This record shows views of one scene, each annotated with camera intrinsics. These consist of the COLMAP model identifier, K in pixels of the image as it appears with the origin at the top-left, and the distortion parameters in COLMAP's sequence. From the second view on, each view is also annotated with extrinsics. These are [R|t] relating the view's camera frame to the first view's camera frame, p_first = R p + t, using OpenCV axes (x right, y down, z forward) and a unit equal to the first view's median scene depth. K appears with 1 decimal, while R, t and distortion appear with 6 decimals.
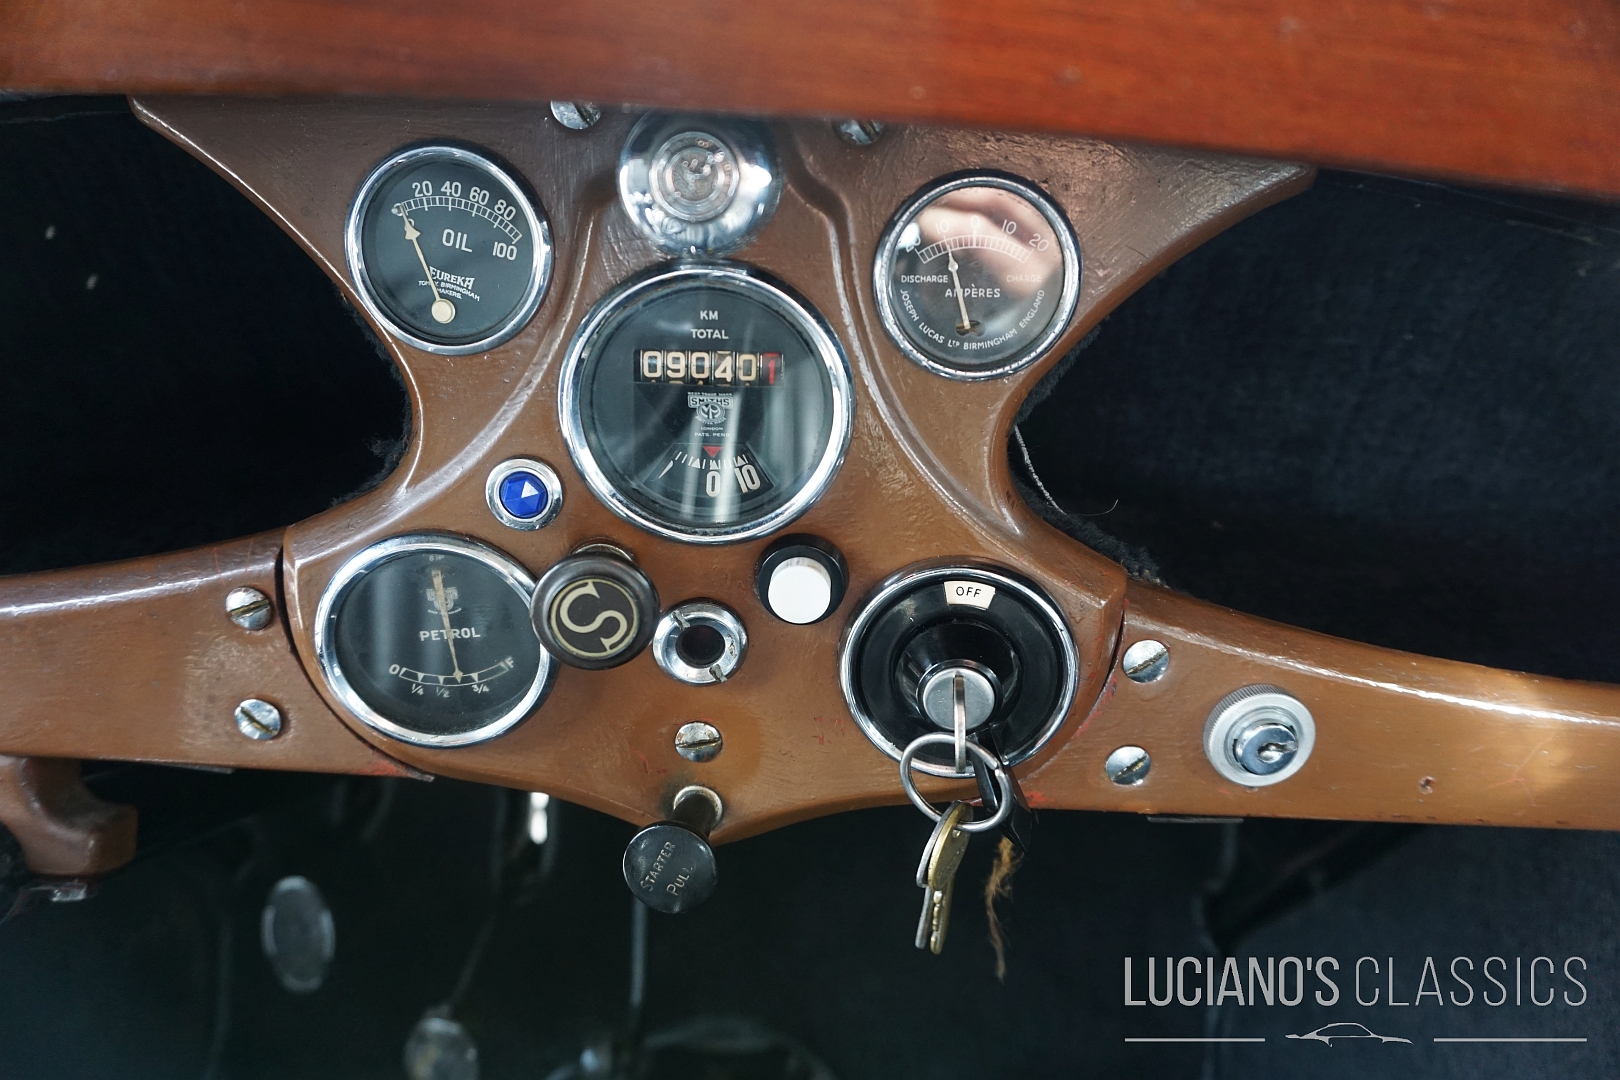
lens RADIAL K [[1084.7, 0, 810.8], [0, 1084.7, 537.9], [0, 0, 1]] dist [-0.043085, 0.027228]
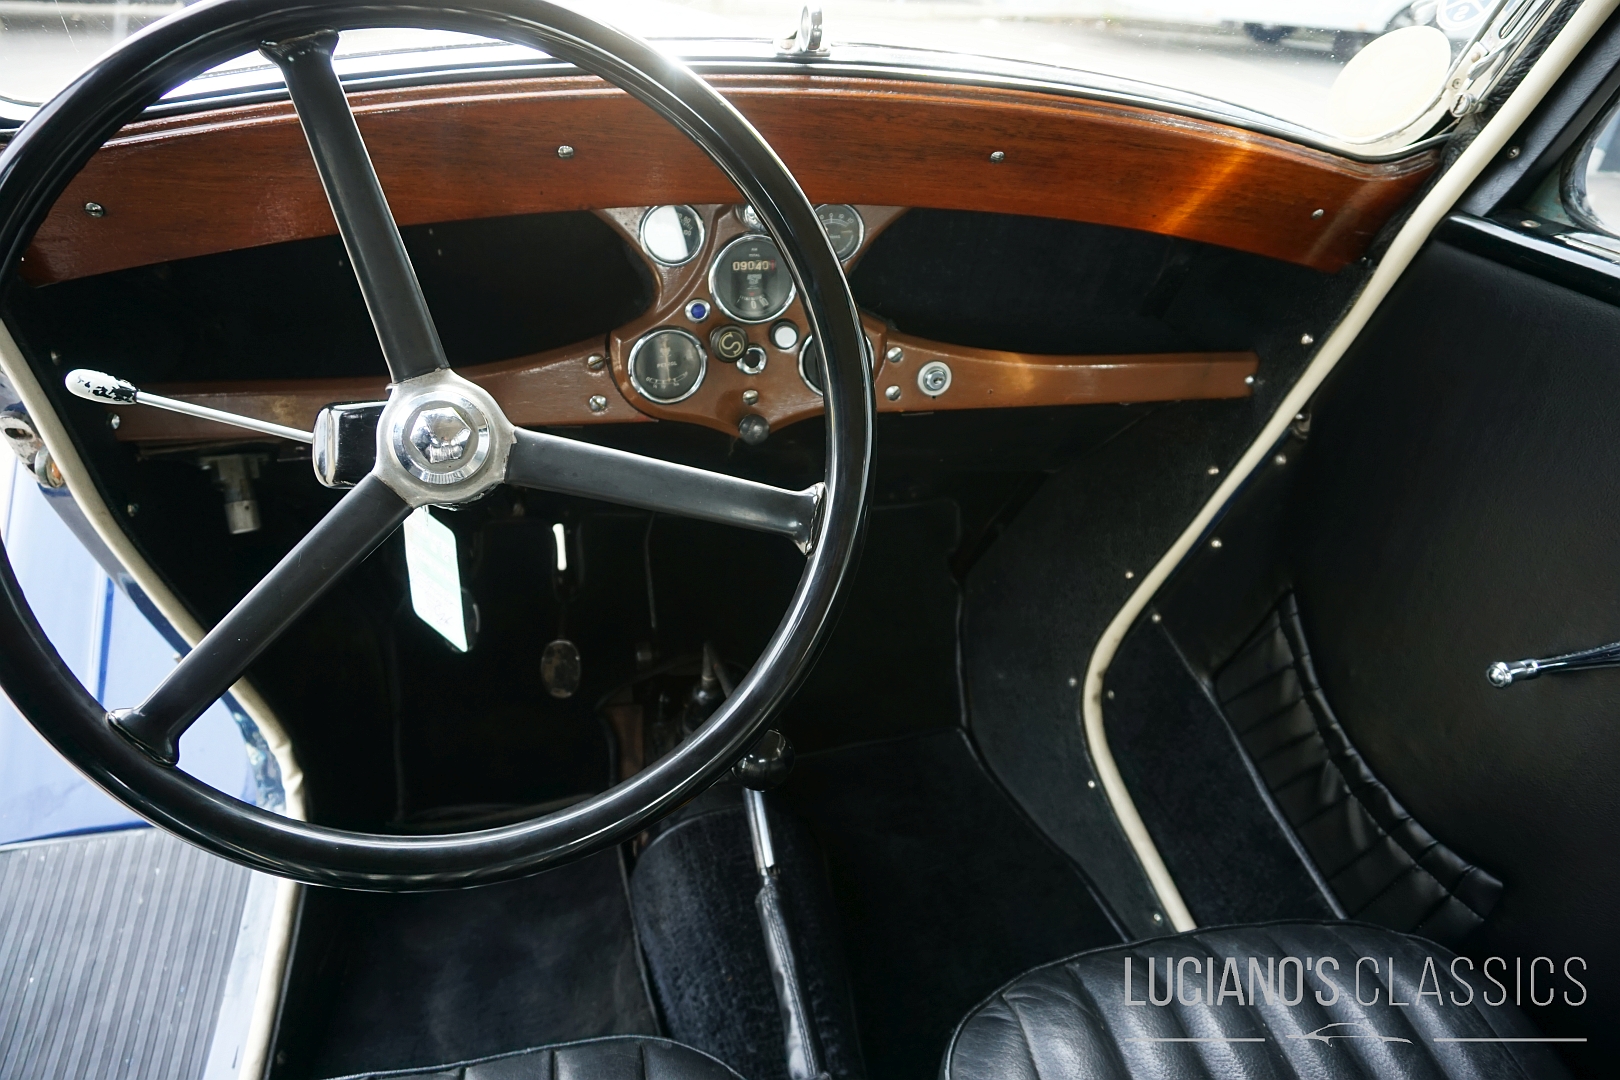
lens RADIAL K [[1087.7, 0, 810.0], [0, 1087.7, 536.0], [0, 0, 1]] dist [-0.048253, 0.033226]
pose [[0.971420, -0.116353, 0.206896, -0.626508], [0.103363, 0.991993, 0.072562, 0.379479], [-0.213682, -0.049103, 0.975668, -1.994539]]
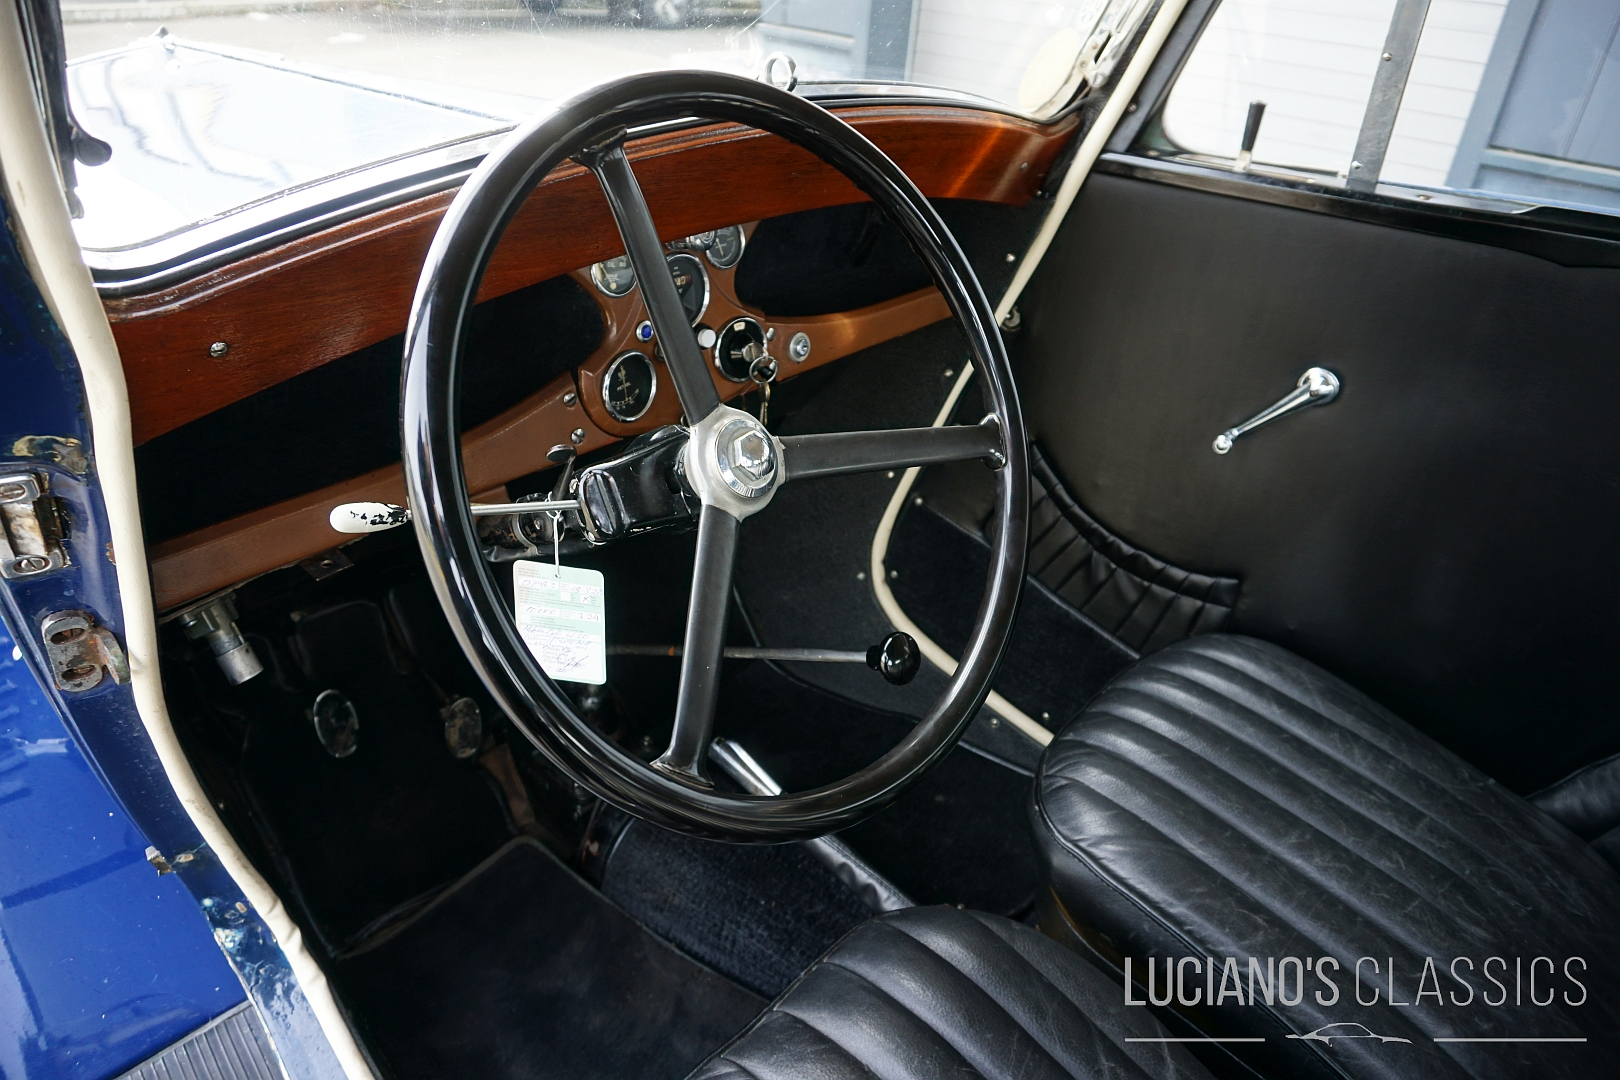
lens RADIAL K [[1085.9, 0, 807.8], [0, 1085.9, 535.6], [0, 0, 1]] dist [-0.043437, 0.029467]
pose [[0.652628, -0.395985, 0.645967, -2.239329], [0.342571, 0.914656, 0.214591, -0.007609], [-0.675812, 0.081242, 0.732583, -1.702686]]
